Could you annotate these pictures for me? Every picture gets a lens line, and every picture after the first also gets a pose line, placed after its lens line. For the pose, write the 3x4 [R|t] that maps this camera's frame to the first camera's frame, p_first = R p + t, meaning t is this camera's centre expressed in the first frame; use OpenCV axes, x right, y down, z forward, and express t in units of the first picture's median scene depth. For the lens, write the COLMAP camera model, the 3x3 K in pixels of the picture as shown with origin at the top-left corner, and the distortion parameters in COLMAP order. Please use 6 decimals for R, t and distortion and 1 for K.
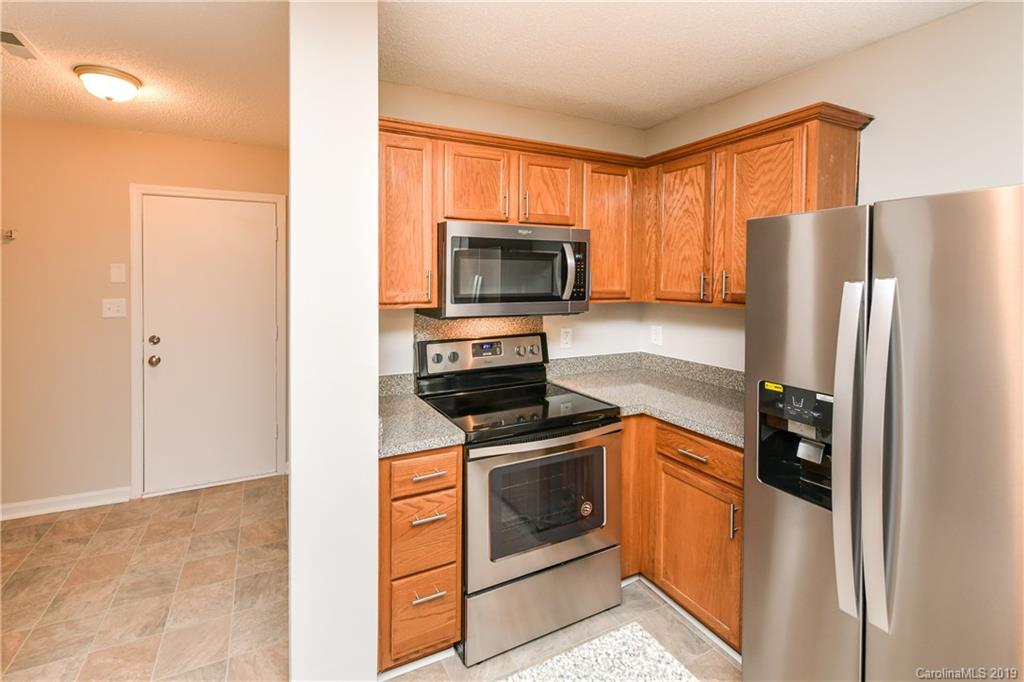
lens RADIAL K [[432.9, 0, 482.5], [0, 432.9, 279.9], [0, 0, 1]] dist [0.007983, -0.003276]
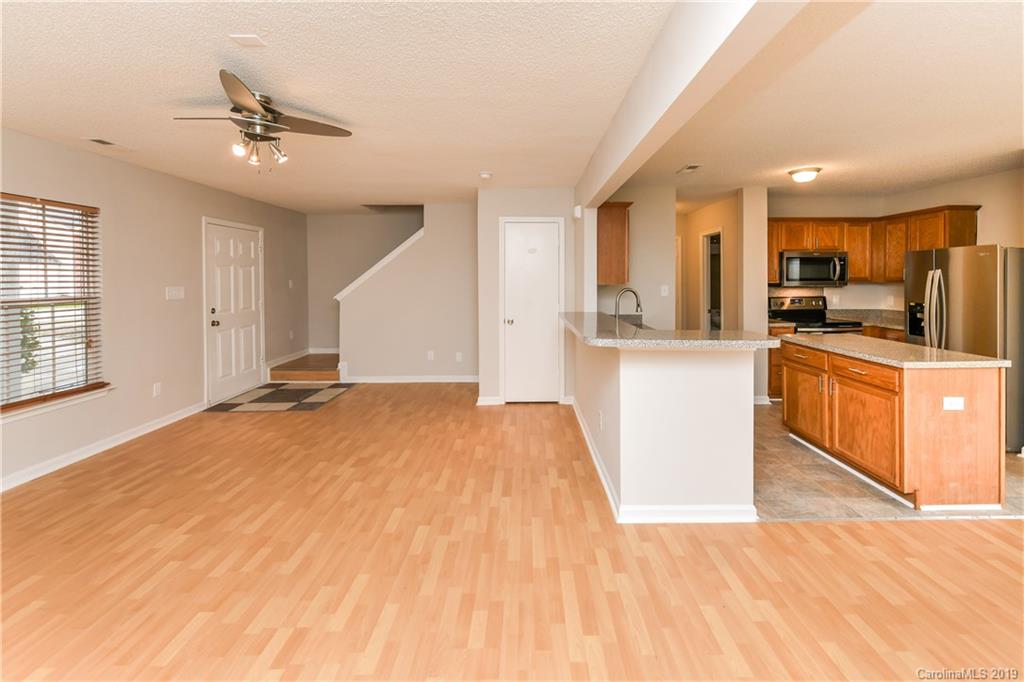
lens RADIAL K [[432.9, 0, 540.0], [0, 432.9, 282.2], [0, 0, 1]] dist [0.007983, -0.003276]
pose [[0.918388, -0.002758, -0.395671, -0.375268], [0.003369, 0.999994, 0.000851, 0.047301], [0.395667, -0.002115, 0.918392, -1.937229]]
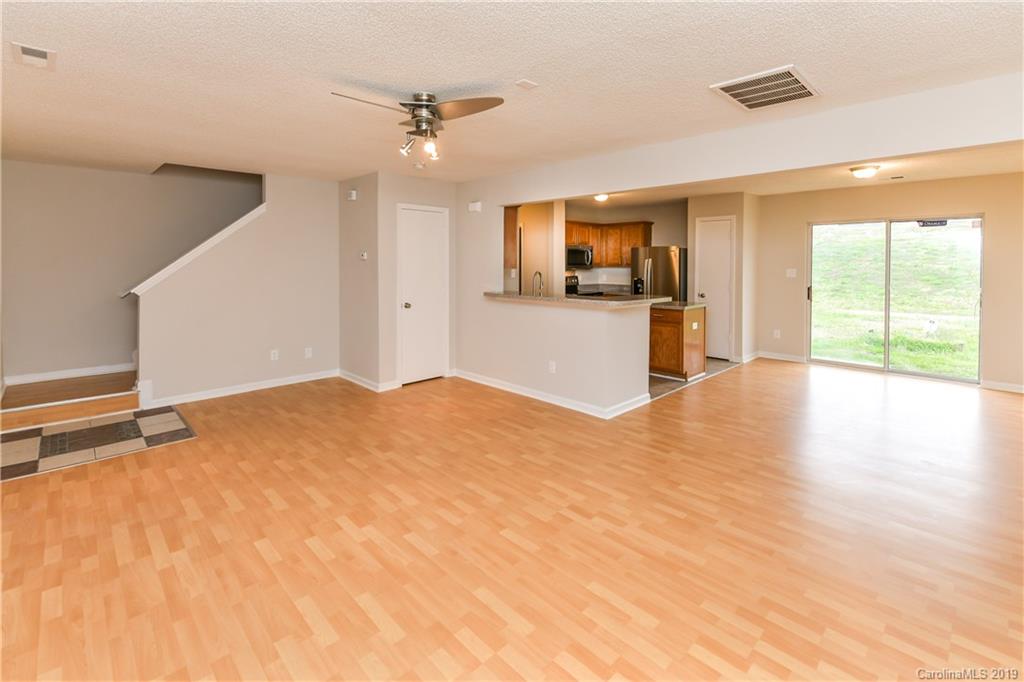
lens RADIAL K [[474.9, 0, 529.5], [0, 474.9, 286.8], [0, 0, 1]] dist [-0.004710, 0.001056]
pose [[0.927540, -0.023194, 0.373004, -1.770809], [0.004729, 0.998721, 0.050343, 0.024873], [-0.373694, -0.044931, 0.926463, -2.548041]]
